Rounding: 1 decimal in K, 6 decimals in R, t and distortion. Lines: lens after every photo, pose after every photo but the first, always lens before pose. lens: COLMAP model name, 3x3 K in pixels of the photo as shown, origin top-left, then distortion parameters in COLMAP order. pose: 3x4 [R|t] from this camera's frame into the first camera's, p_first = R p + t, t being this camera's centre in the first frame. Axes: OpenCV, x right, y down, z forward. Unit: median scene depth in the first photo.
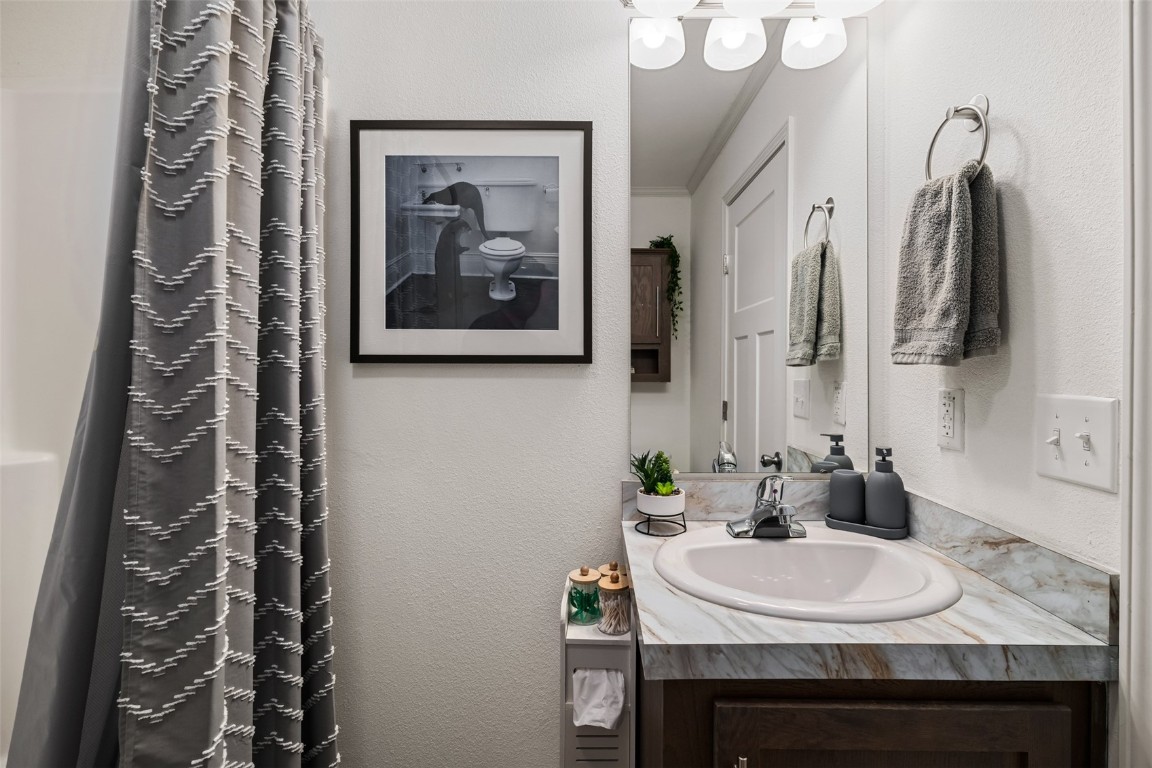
lens RADIAL K [[534.4, 0, 579.2], [0, 534.4, 372.6], [0, 0, 1]] dist [-0.002210, 0.000231]
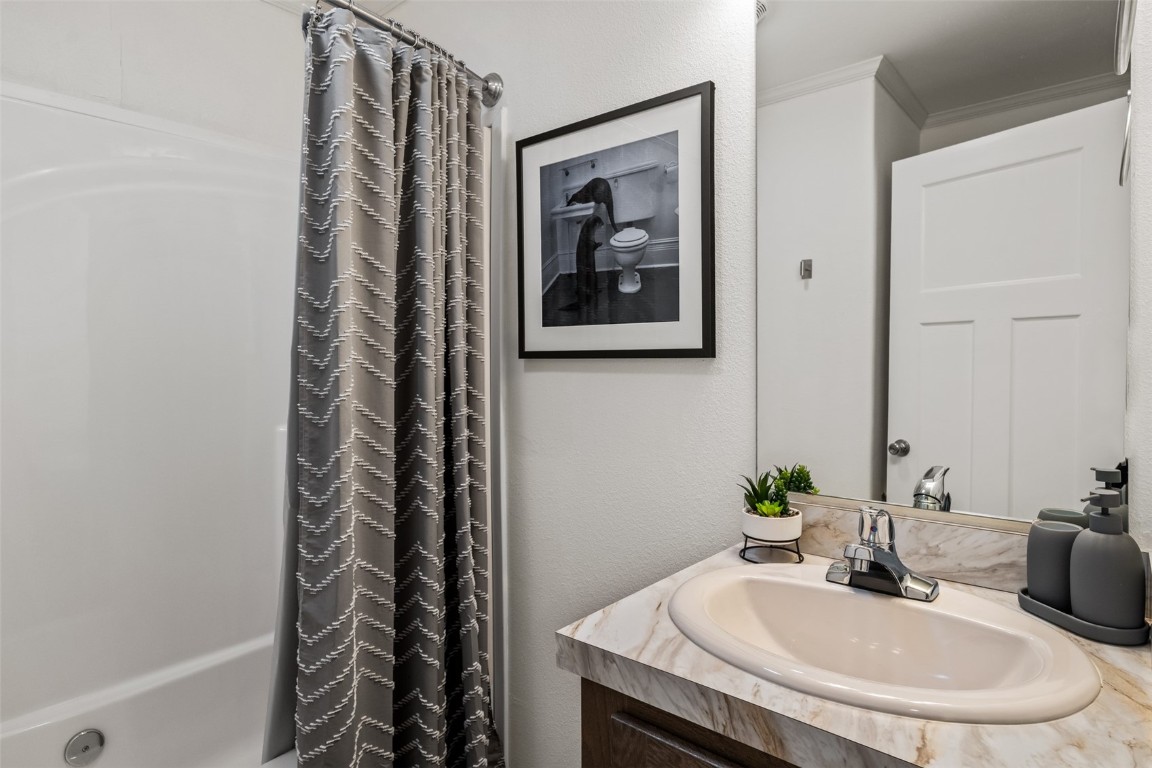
lens RADIAL K [[699.1, 0, 680.3], [0, 699.1, 384.5], [0, 0, 1]] dist [-0.002489, -0.000525]
pose [[0.767351, 0.019361, -0.640935, 0.758963], [-0.003687, 0.999661, 0.025783, -0.002504], [0.641217, -0.017422, 0.767162, 0.084682]]
